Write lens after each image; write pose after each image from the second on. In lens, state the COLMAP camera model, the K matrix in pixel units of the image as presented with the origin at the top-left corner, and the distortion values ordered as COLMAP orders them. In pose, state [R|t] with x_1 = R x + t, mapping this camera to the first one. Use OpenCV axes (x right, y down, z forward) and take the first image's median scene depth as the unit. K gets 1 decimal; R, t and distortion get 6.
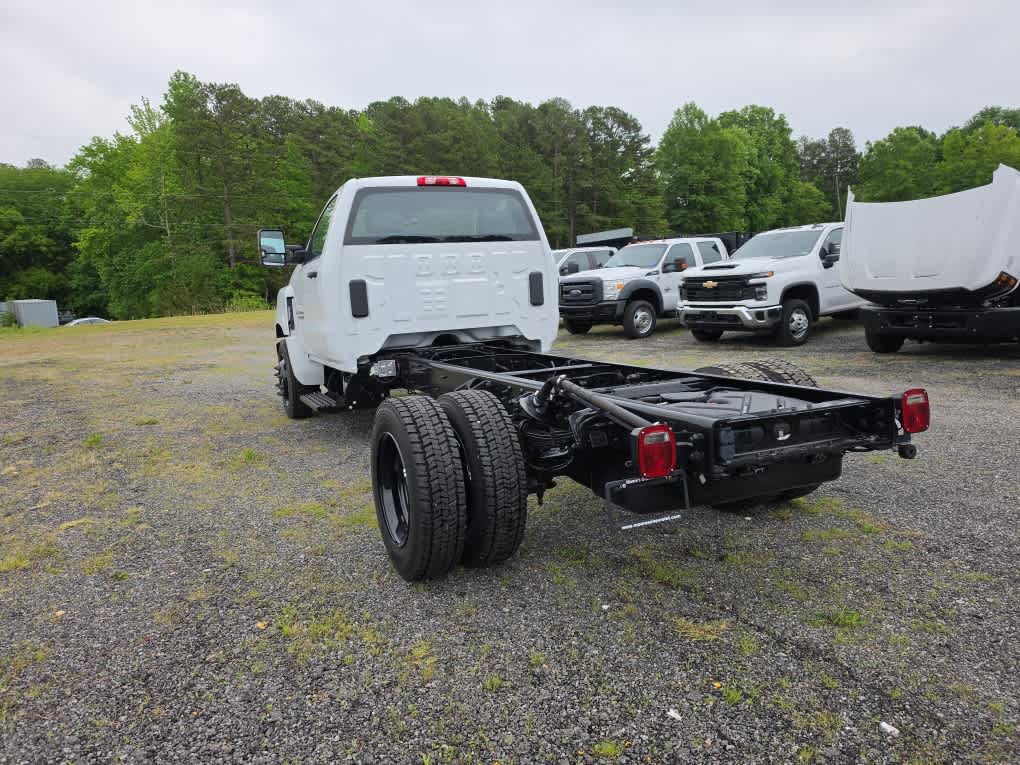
lens RADIAL K [[703.5, 0, 510.0], [0, 703.5, 382.5], [0, 0, 1]] dist [0.073586, -0.099765]
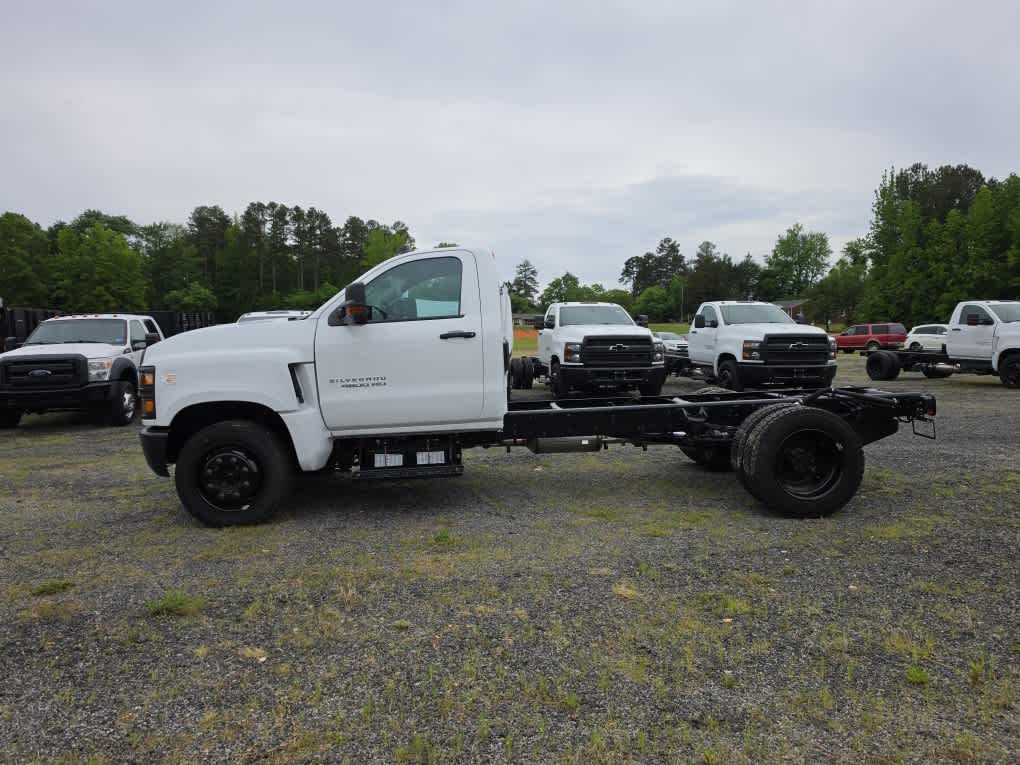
lens RADIAL K [[704.2, 0, 512.6], [0, 704.2, 386.5], [0, 0, 1]] dist [0.089511, -0.108722]
pose [[0.406742, -0.032565, 0.912963, -0.098859], [0.143000, 0.989315, -0.028421, -0.003622], [-0.902282, 0.142114, 0.407052, 0.045660]]
